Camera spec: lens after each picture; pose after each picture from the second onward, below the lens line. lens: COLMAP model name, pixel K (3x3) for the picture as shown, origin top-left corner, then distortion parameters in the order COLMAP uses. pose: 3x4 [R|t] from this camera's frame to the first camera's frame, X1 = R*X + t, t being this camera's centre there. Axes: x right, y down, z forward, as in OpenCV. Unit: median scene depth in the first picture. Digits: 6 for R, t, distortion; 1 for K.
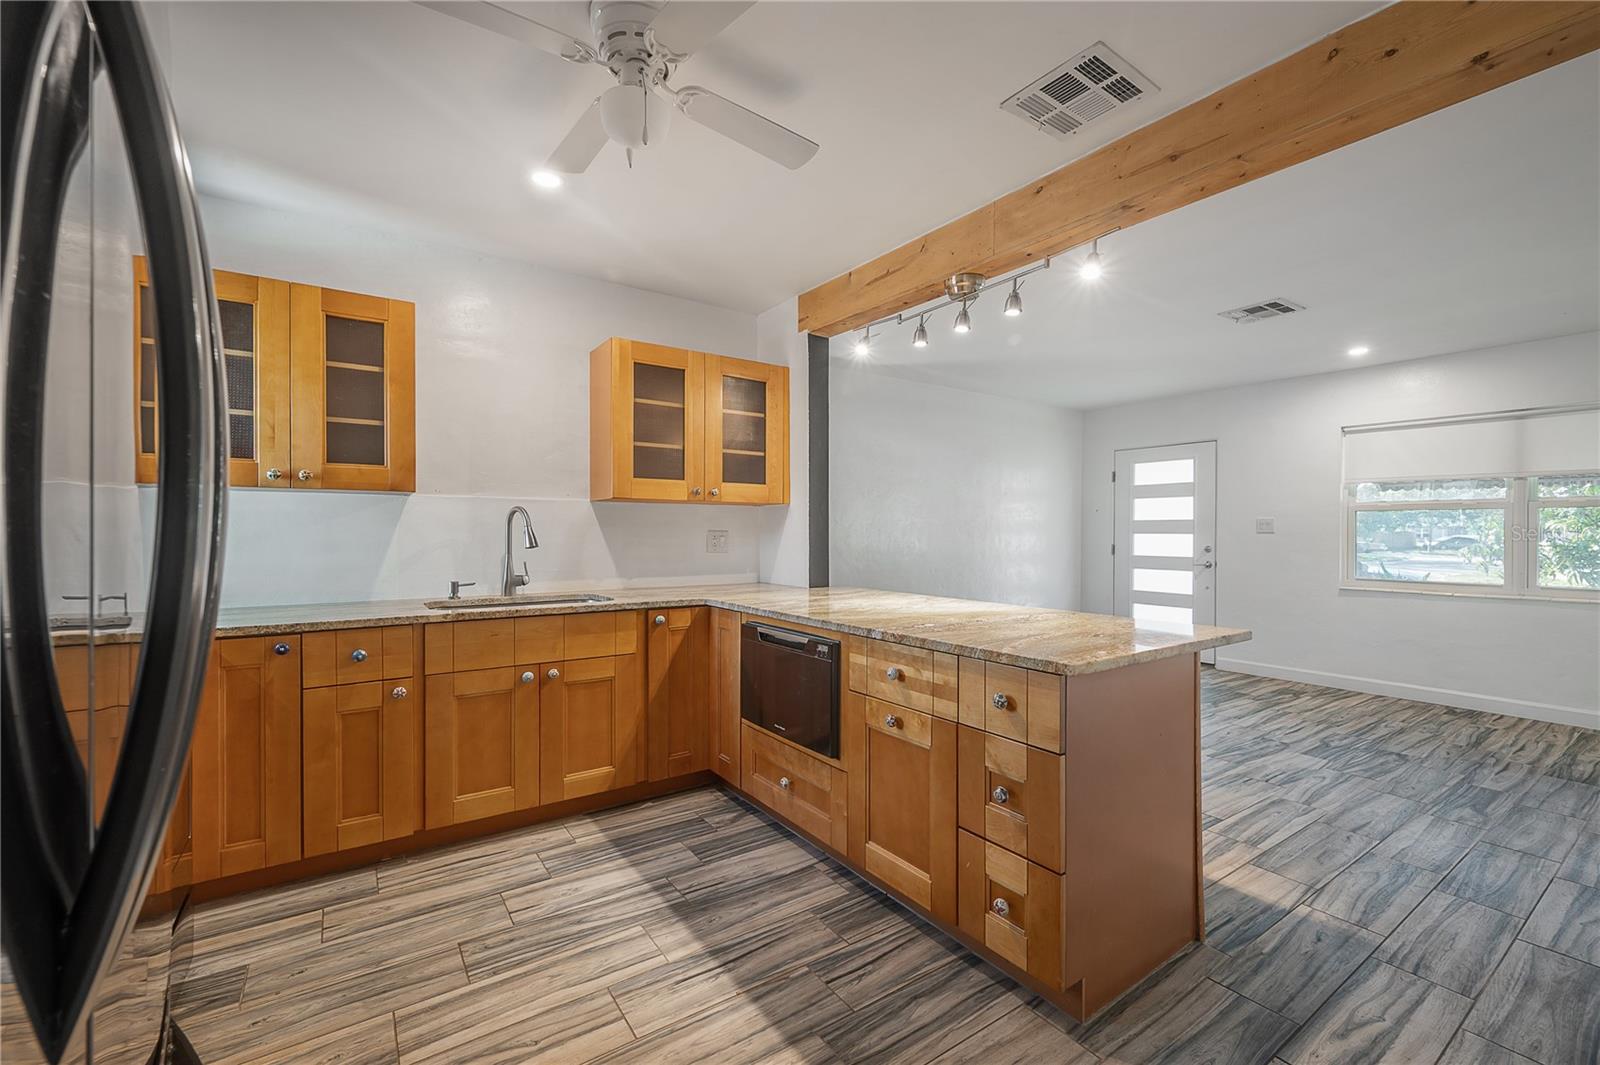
lens RADIAL K [[611.5, 0, 825.2], [0, 611.5, 533.8], [0, 0, 1]] dist [-0.000152, -0.000114]
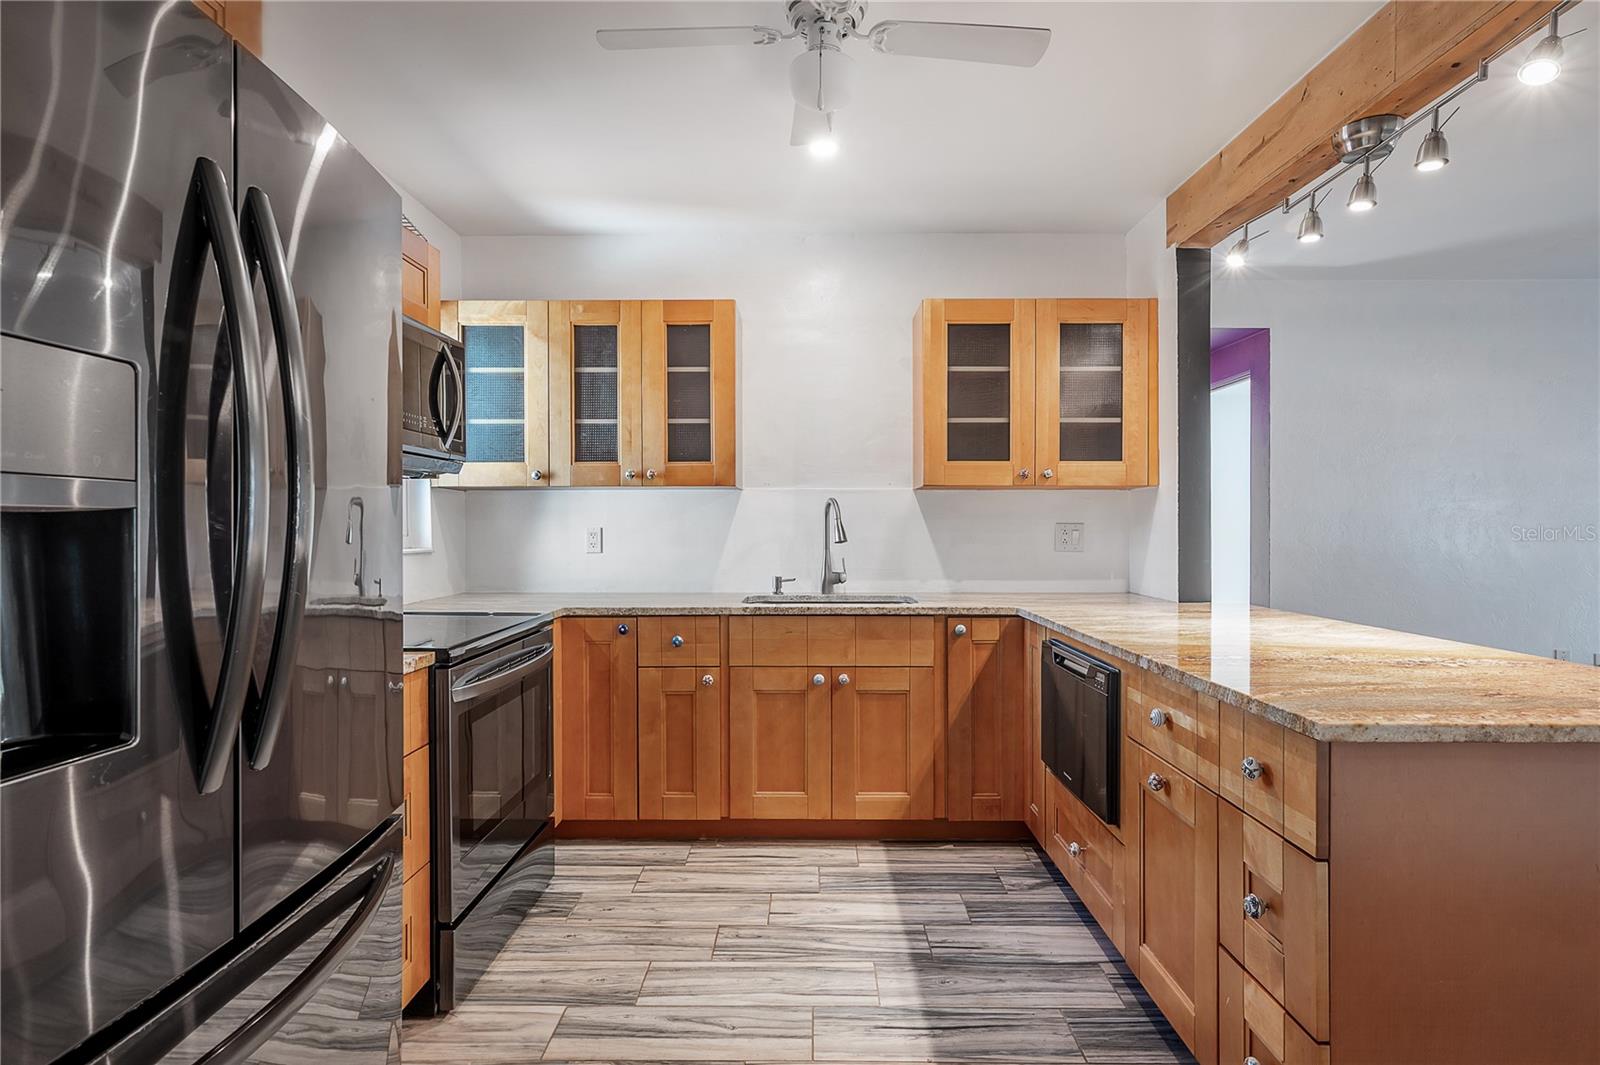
lens RADIAL K [[806.4, 0, 855.8], [0, 806.4, 530.9], [0, 0, 1]] dist [0.001396, -0.000202]
pose [[0.830724, 0.000907, -0.556683, 0.245034], [0.000653, 0.999996, 0.002603, 0.002465], [0.556684, -0.002526, 0.830721, 0.001725]]
